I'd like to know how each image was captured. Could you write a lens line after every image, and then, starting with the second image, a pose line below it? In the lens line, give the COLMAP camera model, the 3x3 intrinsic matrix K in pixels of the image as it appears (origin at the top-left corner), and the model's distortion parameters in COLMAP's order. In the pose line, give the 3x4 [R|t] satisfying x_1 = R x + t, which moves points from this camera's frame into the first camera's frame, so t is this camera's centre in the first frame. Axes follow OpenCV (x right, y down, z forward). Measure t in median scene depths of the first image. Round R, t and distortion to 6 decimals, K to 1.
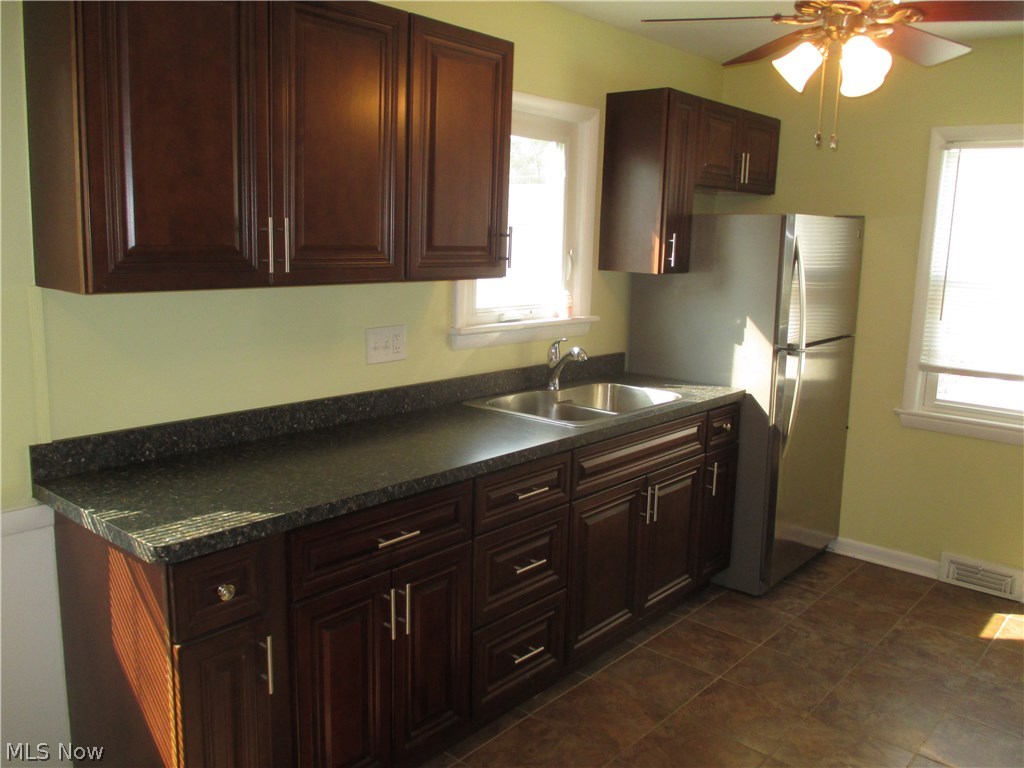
lens RADIAL K [[847.9, 0, 512.0], [0, 847.9, 384.0], [0, 0, 1]] dist [-0.029728, -0.000792]
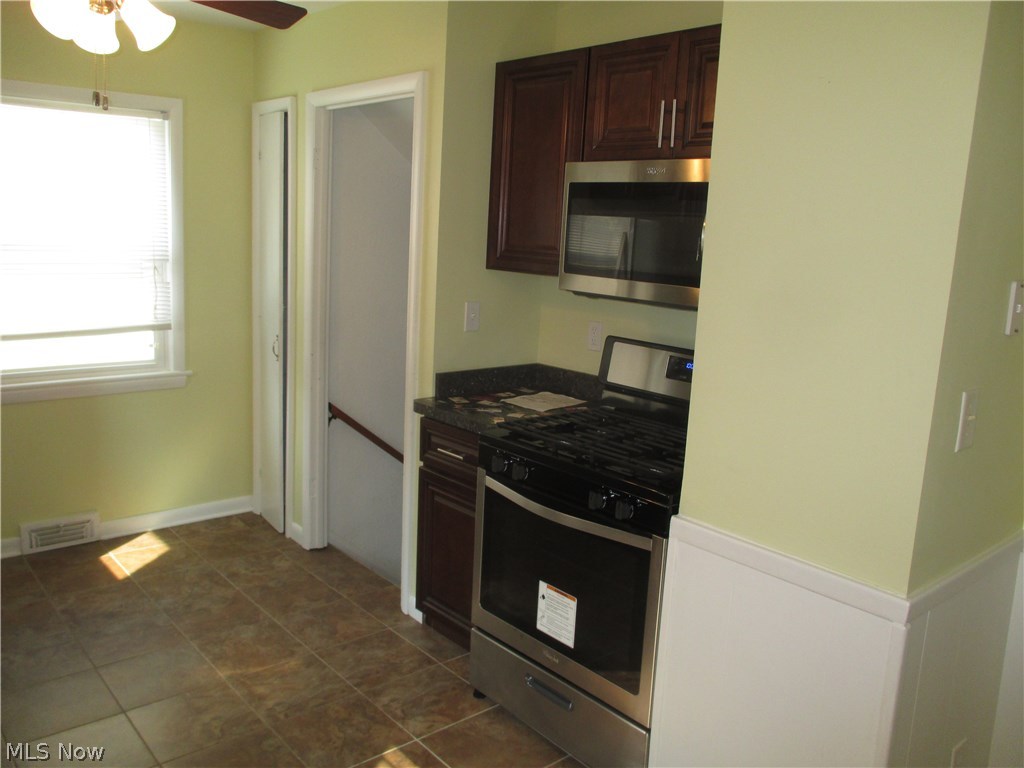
lens RADIAL K [[847.9, 0, 512.0], [0, 847.9, 384.0], [0, 0, 1]] dist [-0.029728, -0.000792]
pose [[0.151547, -0.208143, 0.966287, -0.997187], [0.137488, 0.972513, 0.187922, -0.204714], [-0.978841, 0.104374, 0.175999, 0.880087]]
